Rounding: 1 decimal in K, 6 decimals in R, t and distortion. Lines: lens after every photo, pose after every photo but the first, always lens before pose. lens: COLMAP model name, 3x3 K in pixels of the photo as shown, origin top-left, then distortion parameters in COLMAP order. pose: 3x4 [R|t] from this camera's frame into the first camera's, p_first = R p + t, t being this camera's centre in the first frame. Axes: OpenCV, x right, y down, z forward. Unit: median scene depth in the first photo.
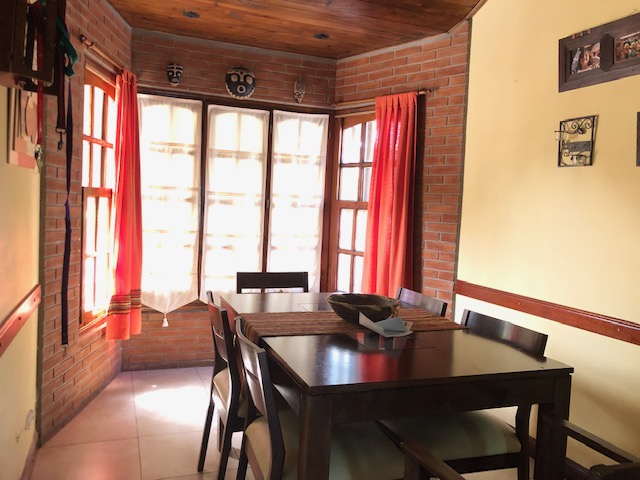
lens RADIAL K [[528.9, 0, 317.9], [0, 528.9, 240.7], [0, 0, 1]] dist [0.017213, -0.019243]
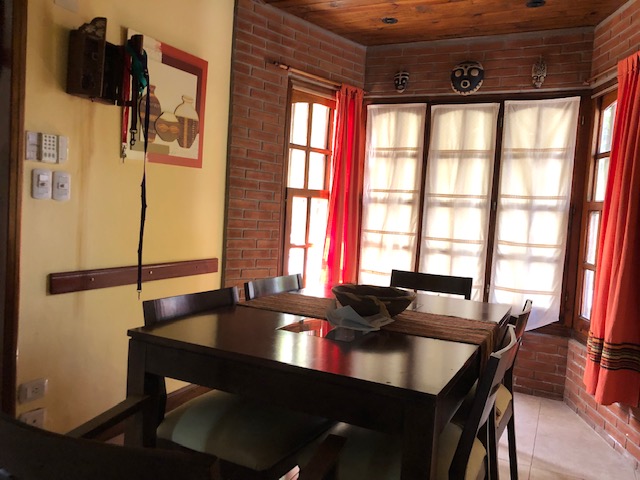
lens RADIAL K [[528.9, 0, 318.5], [0, 528.9, 240.3], [0, 0, 1]] dist [0.017213, -0.019243]
pose [[0.684066, 0.033360, -0.728657, 0.372919], [-0.071791, 0.997183, -0.021744, 0.029478], [0.725879, 0.067185, 0.684533, 0.186160]]
